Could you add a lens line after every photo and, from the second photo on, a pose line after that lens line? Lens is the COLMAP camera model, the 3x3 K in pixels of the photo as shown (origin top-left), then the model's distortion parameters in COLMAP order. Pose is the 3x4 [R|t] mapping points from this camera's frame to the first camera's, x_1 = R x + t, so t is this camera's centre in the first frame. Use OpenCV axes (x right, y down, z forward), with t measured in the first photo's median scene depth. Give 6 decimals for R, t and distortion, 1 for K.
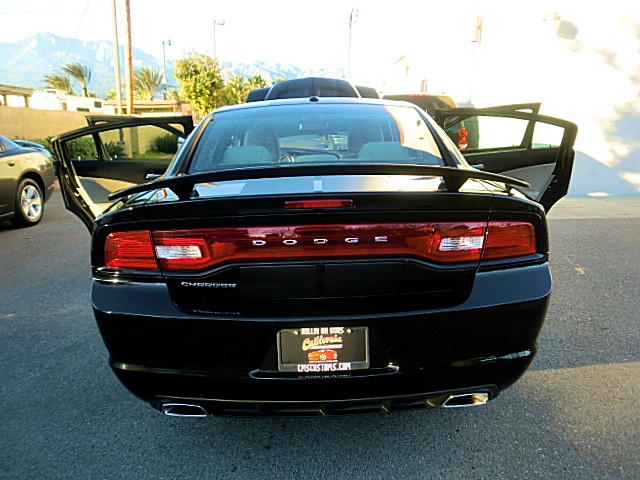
lens RADIAL K [[493.2, 0, 321.9], [0, 493.2, 261.0], [0, 0, 1]] dist [-0.102448, 0.112531]
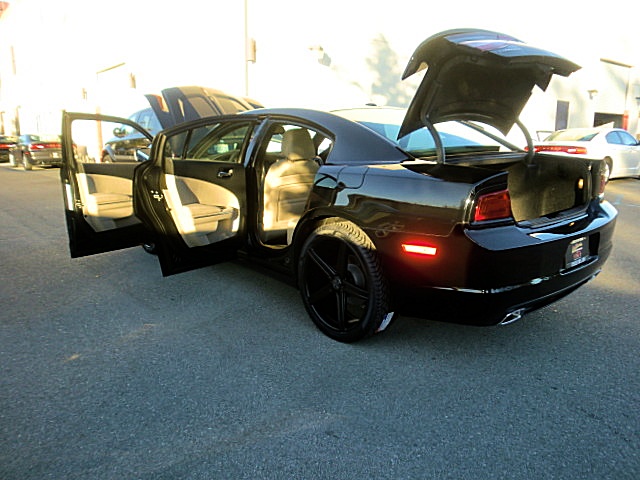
lens RADIAL K [[493.2, 0, 325.2], [0, 493.2, 242.8], [0, 0, 1]] dist [-0.102448, 0.112531]
pose [[0.769550, -0.133112, 0.624559, -1.702380], [0.170363, 0.985381, 0.000102, -0.001468], [-0.615442, 0.106324, 0.780978, 0.210052]]
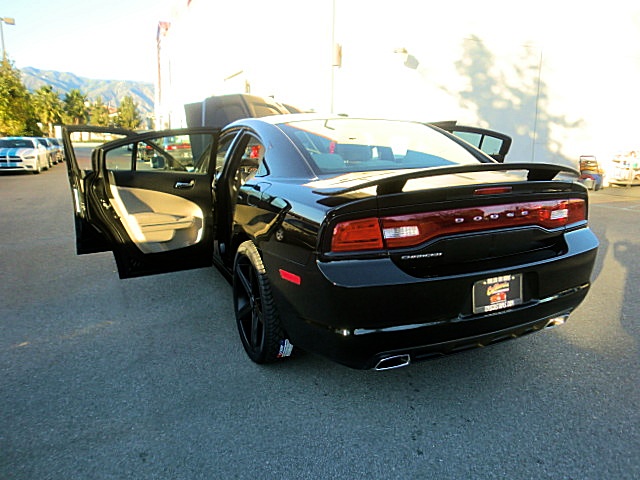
lens RADIAL K [[493.2, 0, 324.5], [0, 493.2, 246.9], [0, 0, 1]] dist [-0.102448, 0.112531]
pose [[0.920145, -0.080157, 0.383286, -0.969509], [0.100625, 0.994356, -0.033617, 0.042606], [-0.378428, 0.069500, 0.923018, -0.117446]]
